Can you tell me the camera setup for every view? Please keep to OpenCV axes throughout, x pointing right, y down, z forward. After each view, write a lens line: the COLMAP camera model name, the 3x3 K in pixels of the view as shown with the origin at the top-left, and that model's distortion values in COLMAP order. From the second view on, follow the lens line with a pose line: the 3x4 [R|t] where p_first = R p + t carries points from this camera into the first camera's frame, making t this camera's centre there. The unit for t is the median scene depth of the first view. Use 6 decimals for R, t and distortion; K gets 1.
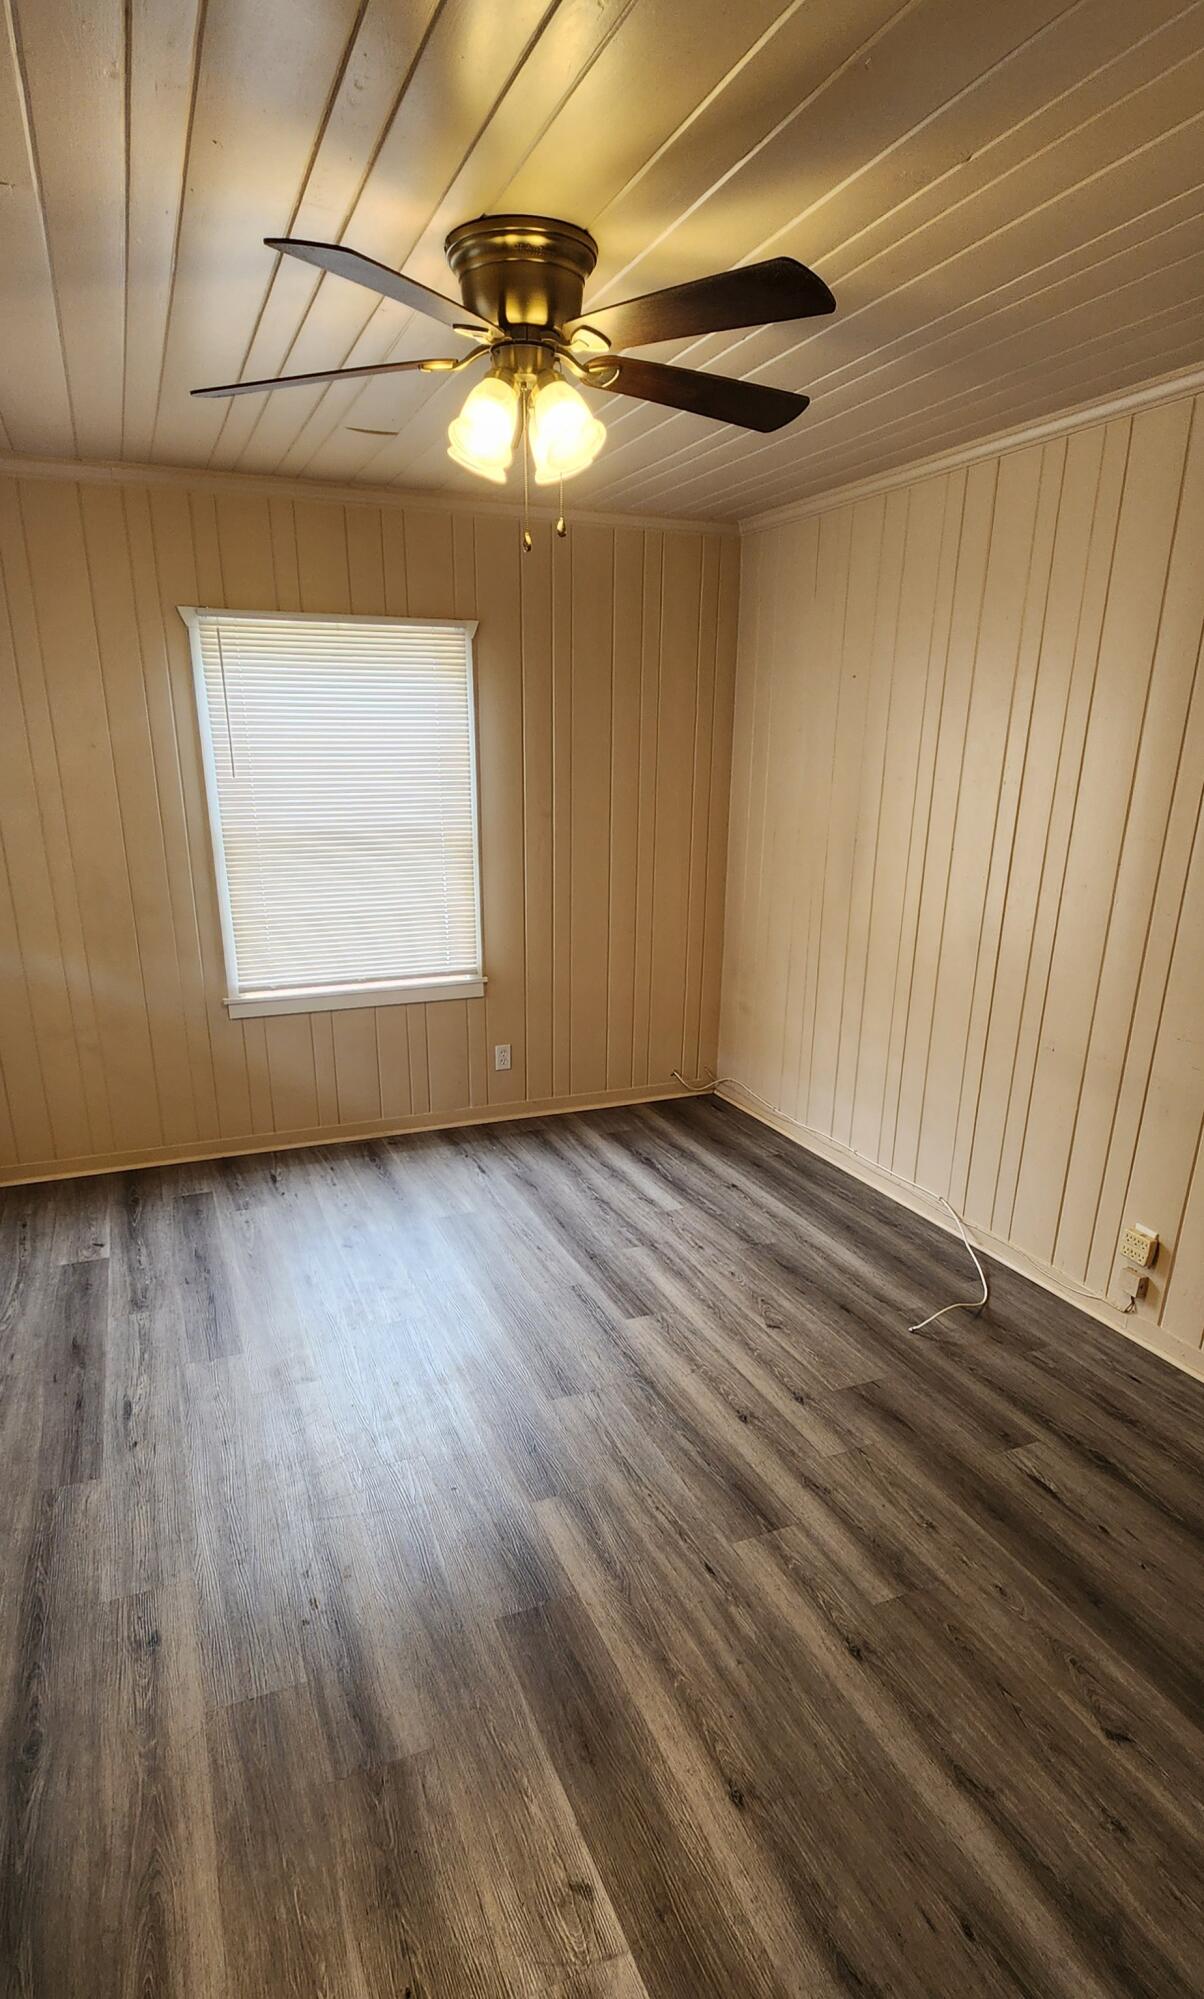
lens RADIAL K [[1095.3, 0, 603.9], [0, 1095.3, 992.6], [0, 0, 1]] dist [0.014711, 0.000060]
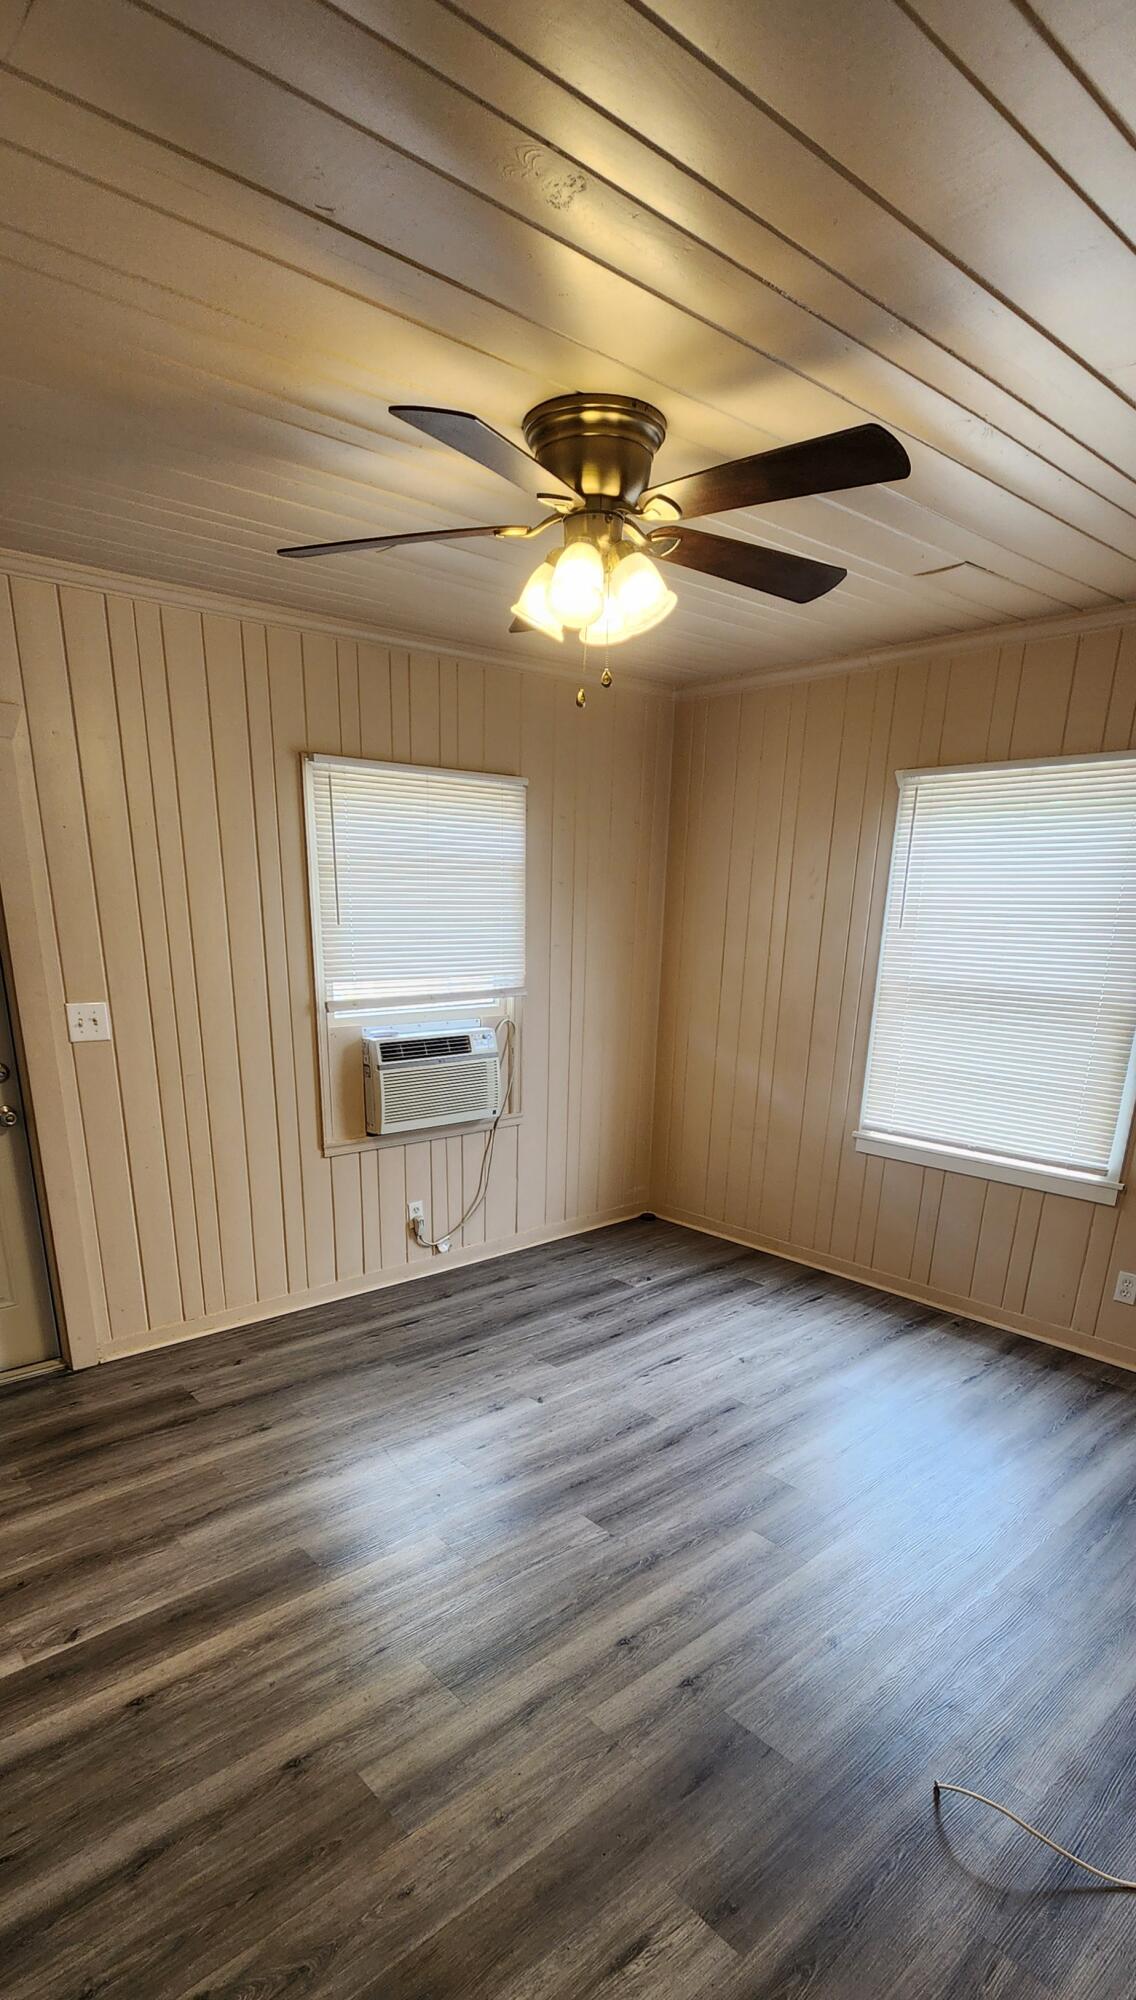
lens RADIAL K [[1042.4, 0, 558.3], [0, 1042.4, 1020.7], [0, 0, 1]] dist [-0.002060, 0.000443]
pose [[0.323160, 0.111519, -0.939750, 0.913426], [-0.224765, 0.973662, 0.038251, -0.131021], [0.919265, 0.198862, 0.339715, 0.612033]]
